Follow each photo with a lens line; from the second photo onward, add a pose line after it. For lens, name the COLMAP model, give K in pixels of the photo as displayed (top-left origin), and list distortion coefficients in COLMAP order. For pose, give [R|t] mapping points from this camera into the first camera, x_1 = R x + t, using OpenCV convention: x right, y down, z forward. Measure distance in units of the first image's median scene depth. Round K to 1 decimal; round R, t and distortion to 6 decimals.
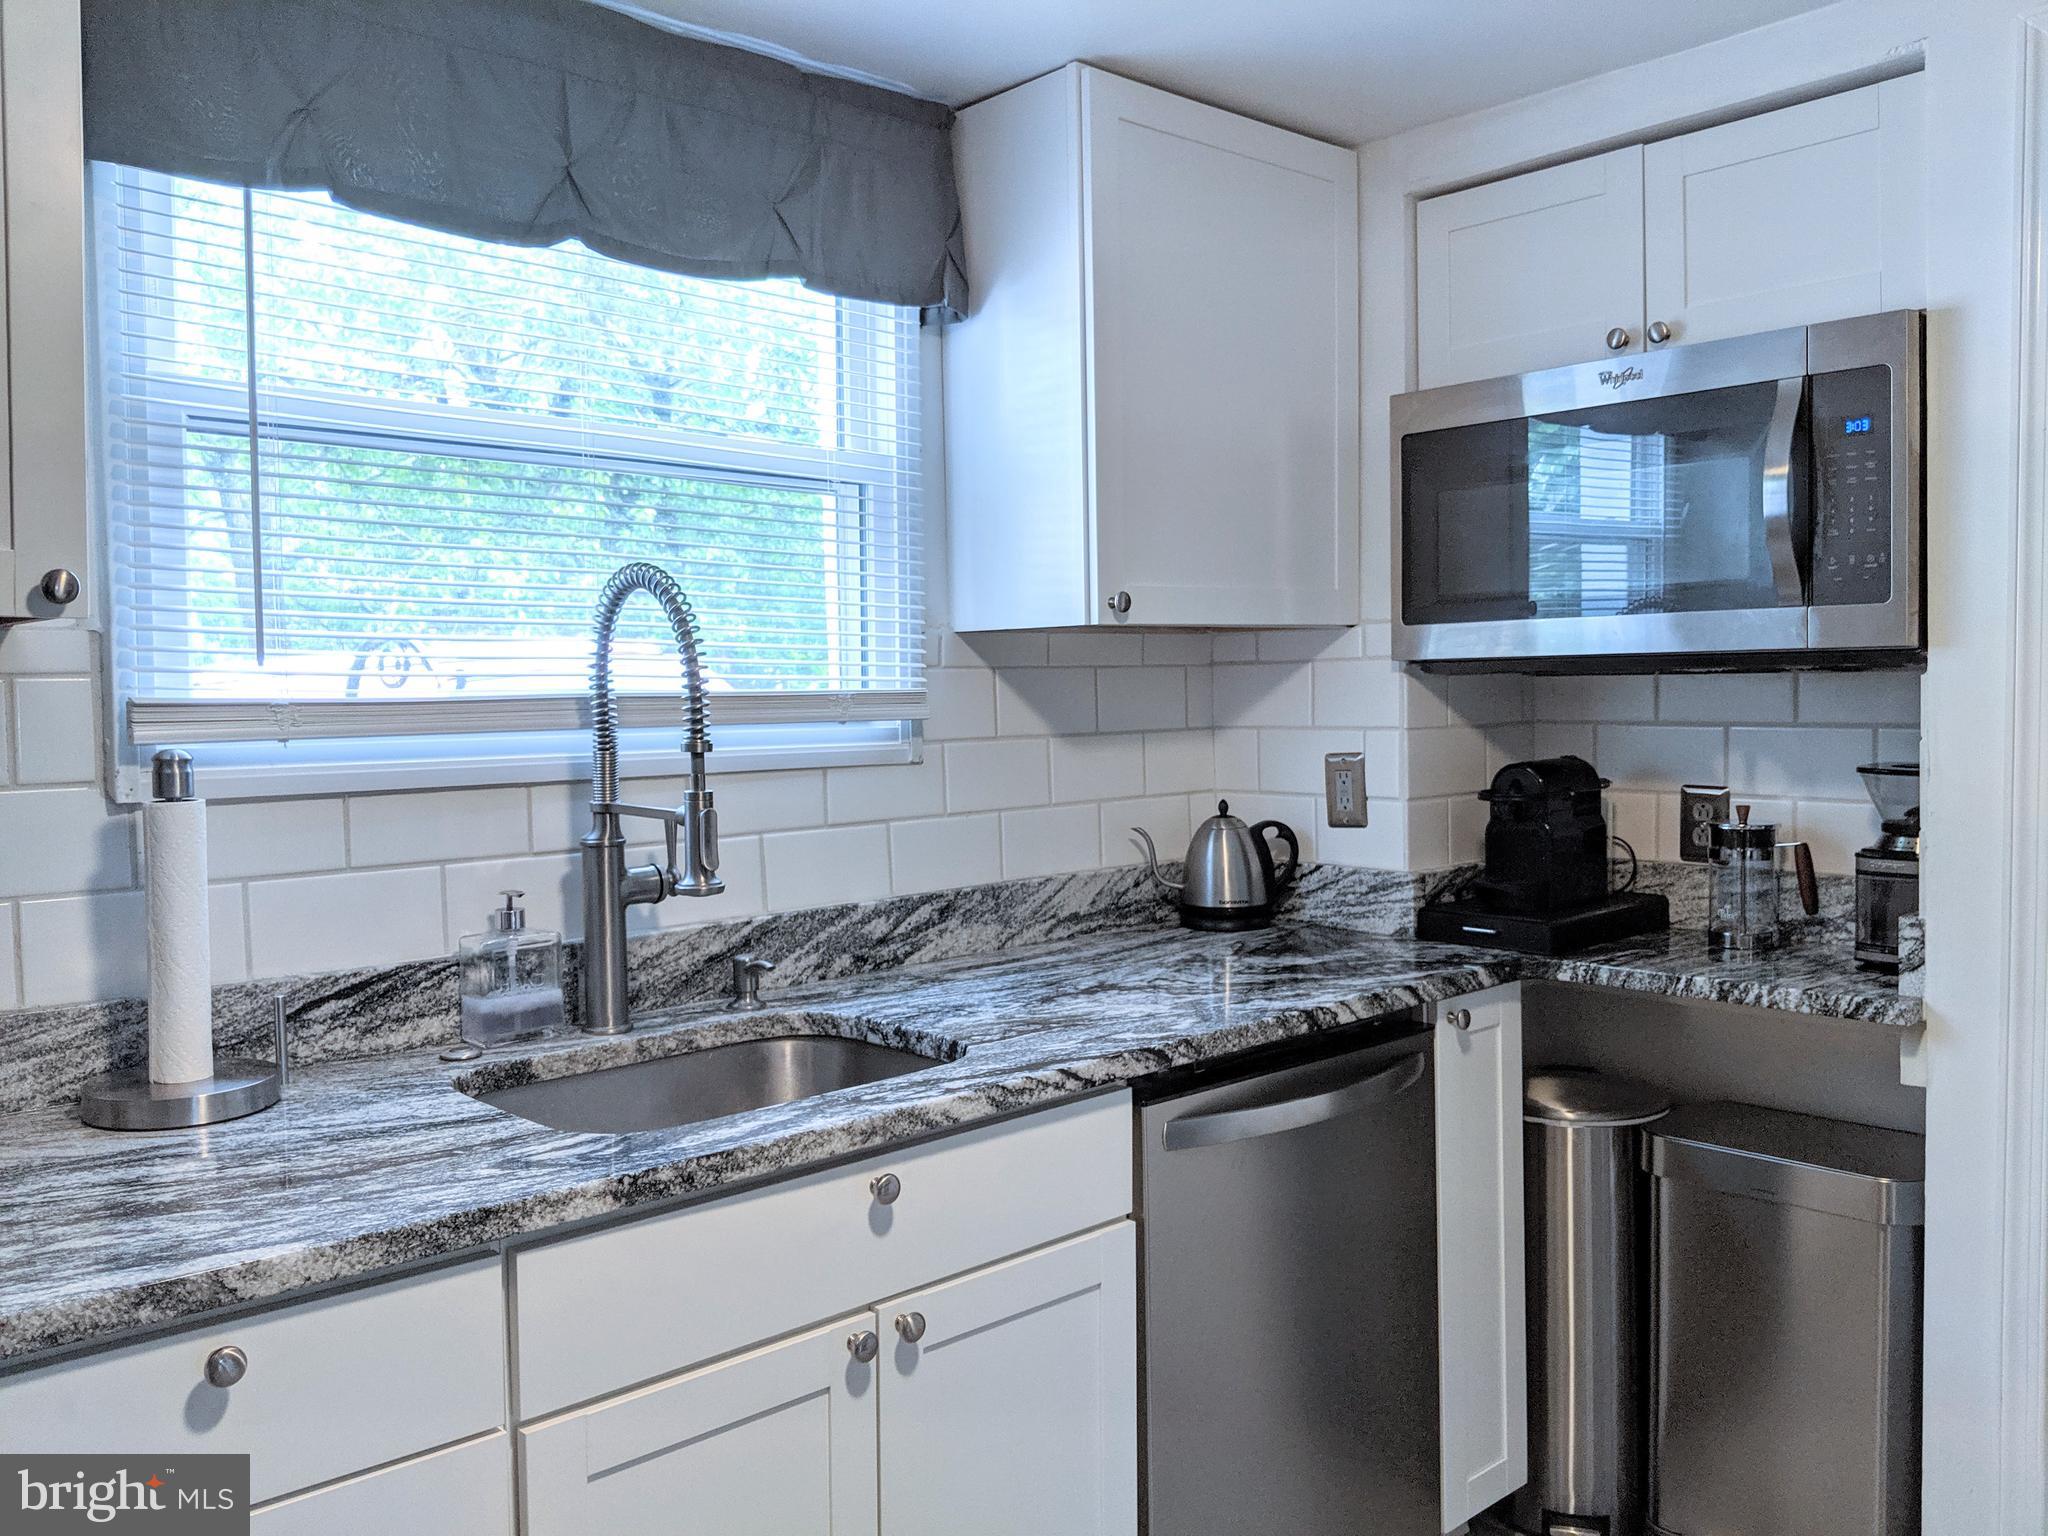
lens RADIAL K [[1609.4, 0, 1113.7], [0, 1609.4, 765.7], [0, 0, 1]] dist [0.069501, -0.115341]
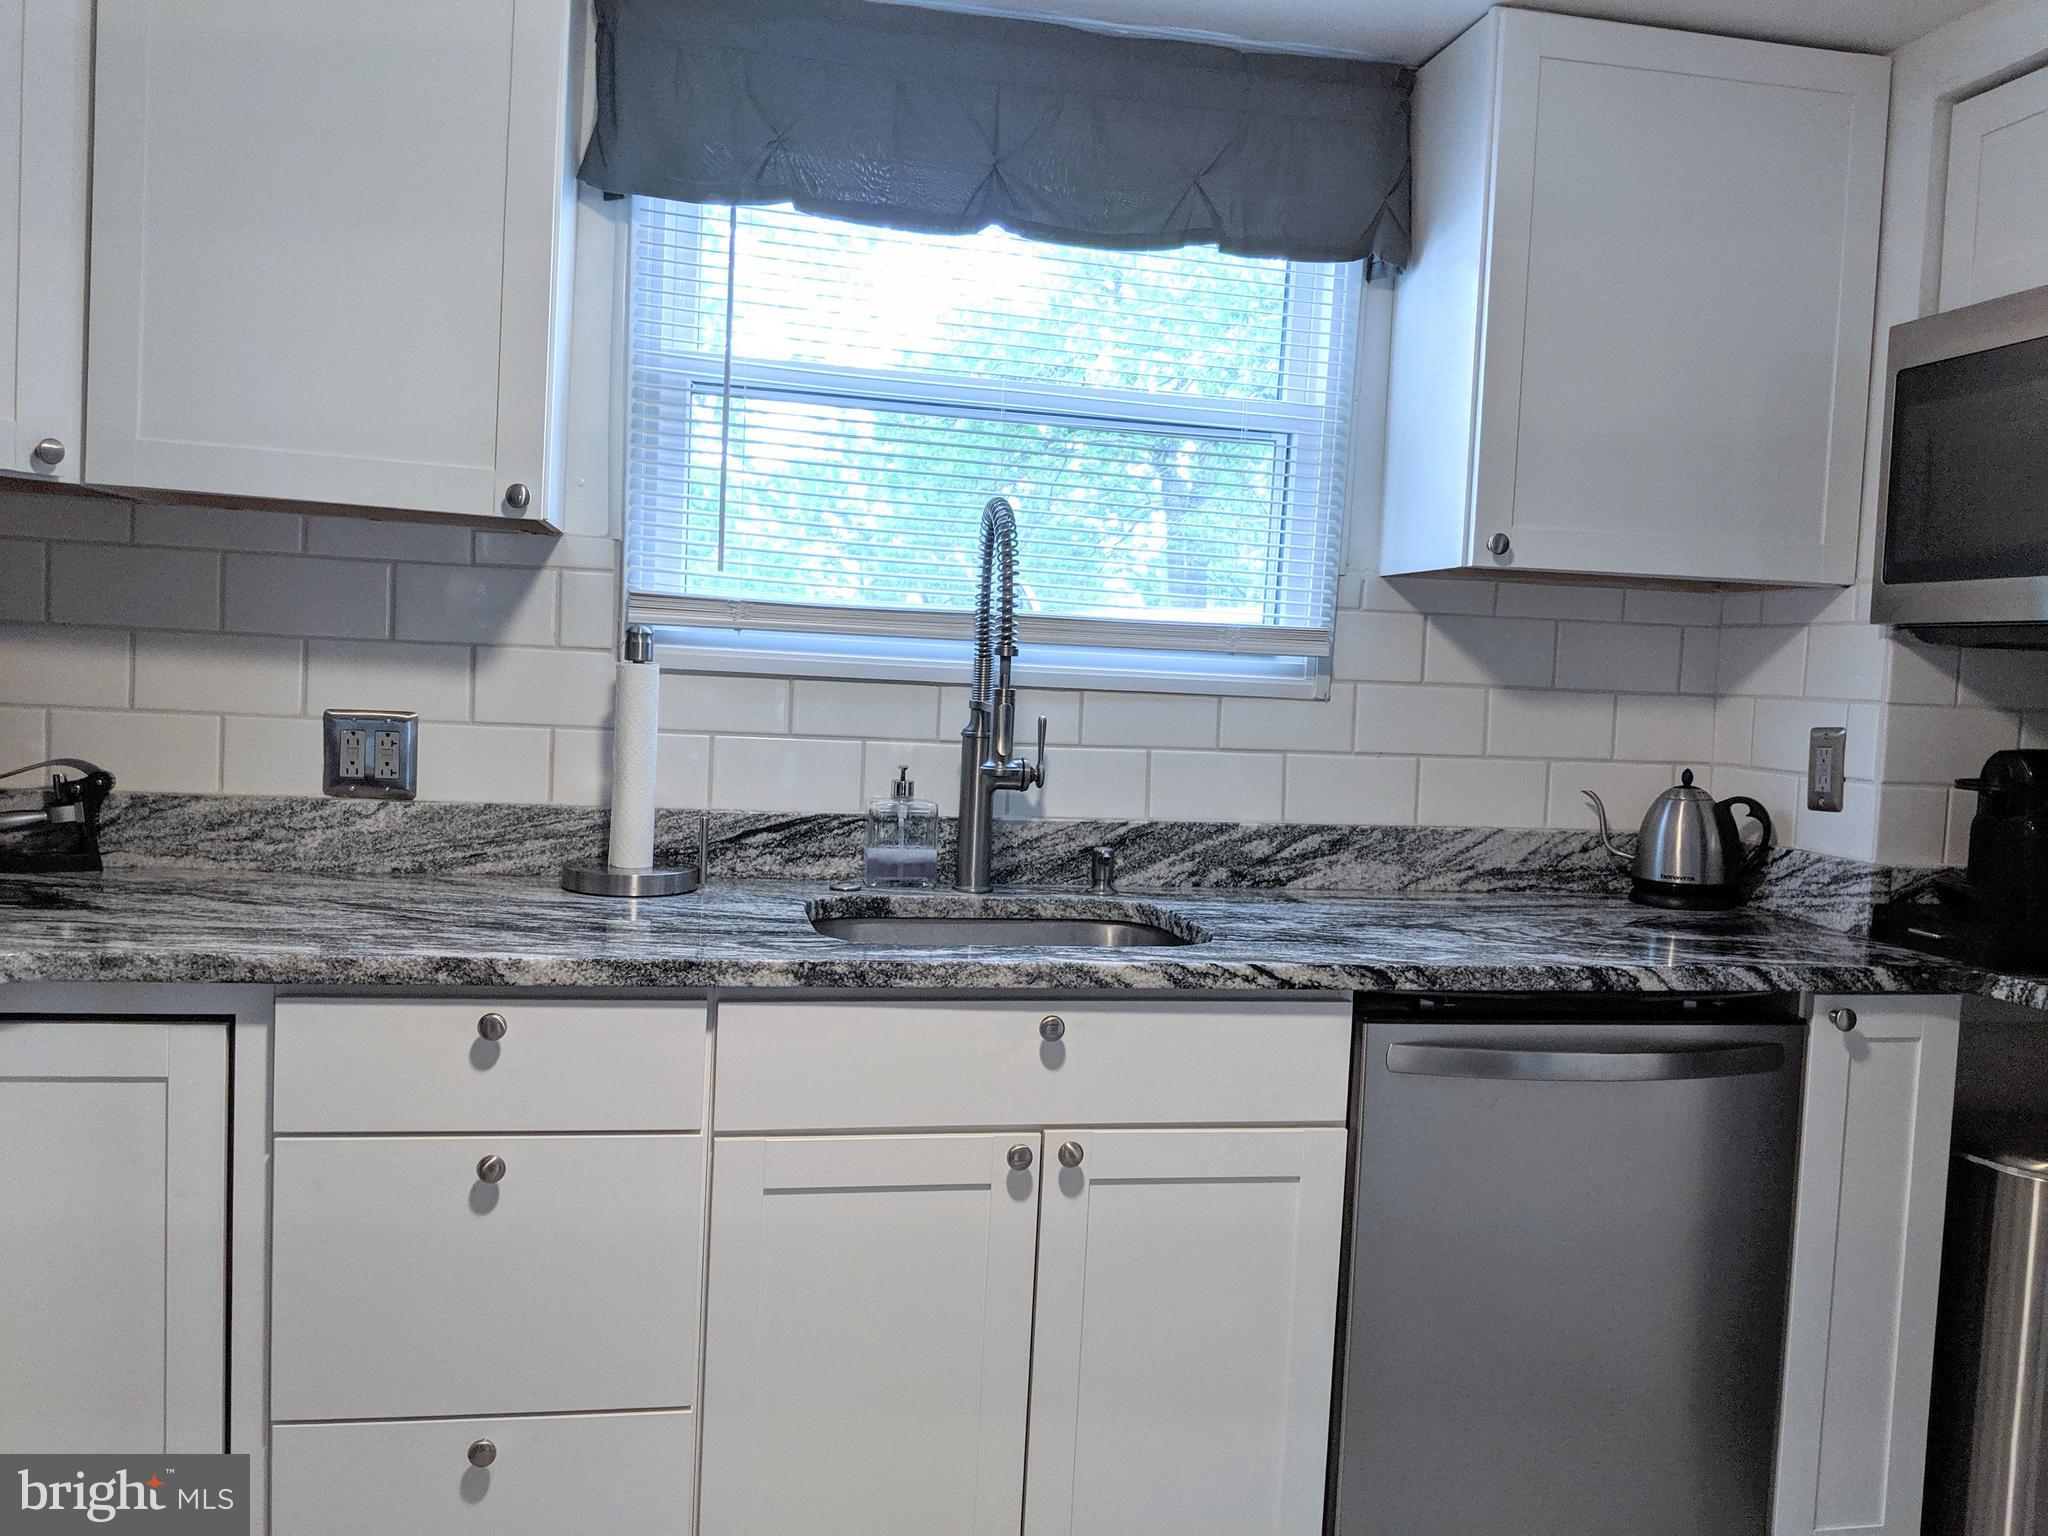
lens RADIAL K [[1609.4, 0, 1029.6], [0, 1609.4, 764.8], [0, 0, 1]] dist [0.069501, -0.115341]
pose [[0.858248, 0.087397, -0.505739, 0.319215], [-0.082162, 0.996082, 0.032703, 0.028198], [0.506616, 0.013485, 0.862067, -0.004373]]
